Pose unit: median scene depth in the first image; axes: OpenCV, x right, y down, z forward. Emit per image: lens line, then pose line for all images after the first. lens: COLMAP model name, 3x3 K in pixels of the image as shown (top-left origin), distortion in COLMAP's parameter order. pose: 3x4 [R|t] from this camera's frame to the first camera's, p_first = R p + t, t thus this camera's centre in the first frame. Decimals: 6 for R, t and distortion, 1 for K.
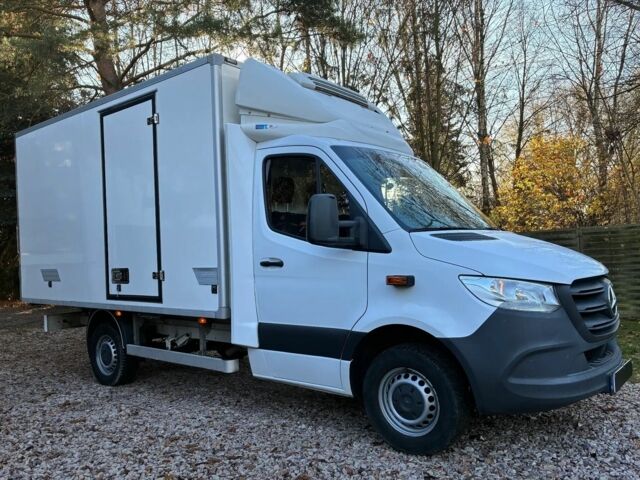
lens RADIAL K [[522.0, 0, 320.0], [0, 522.0, 240.0], [0, 0, 1]] dist [0.023373, -0.007862]
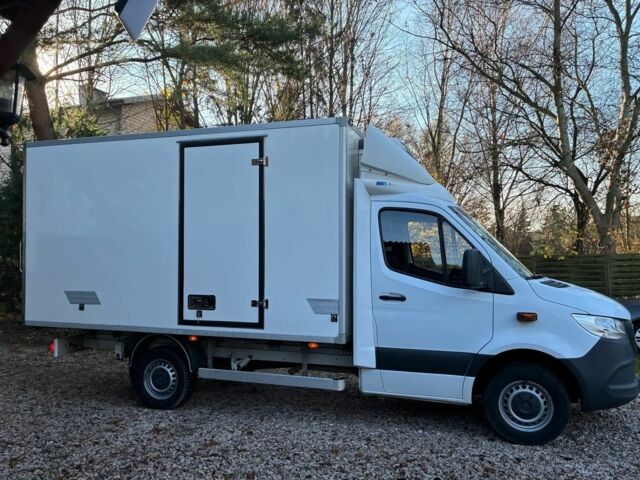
lens RADIAL K [[507.8, 0, 320.0], [0, 507.8, 240.0], [0, 0, 1]] dist [0.046963, -0.048679]
pose [[0.935338, 0.049444, 0.350283, -0.654832], [-0.043575, 0.998747, -0.024623, -0.051445], [-0.351061, 0.007767, 0.936320, -0.047195]]
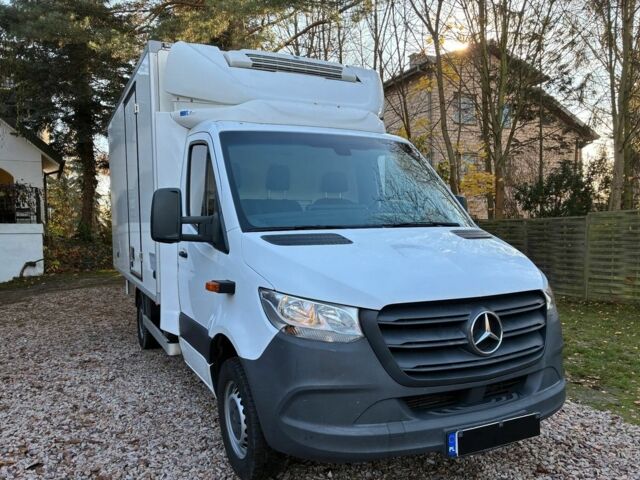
lens RADIAL K [[507.8, 0, 320.0], [0, 507.8, 240.0], [0, 0, 1]] dist [0.046963, -0.048679]
pose [[0.916208, 0.037301, -0.398963, 0.515655], [-0.007686, 0.997111, 0.075574, -0.055126], [0.400629, -0.066175, 0.913848, 0.214713]]
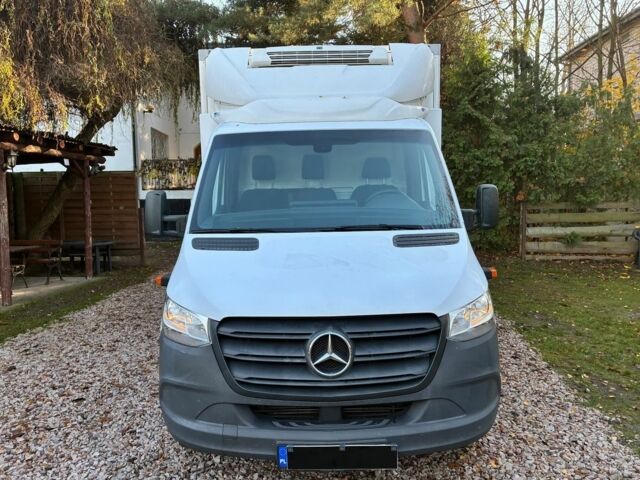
lens RADIAL K [[507.8, 0, 320.0], [0, 507.8, 240.0], [0, 0, 1]] dist [0.046963, -0.048679]
pose [[0.642882, 0.106837, -0.758478, 0.872873], [0.018566, 0.987760, 0.154870, -0.120716], [0.765740, -0.113645, 0.633030, 0.467499]]
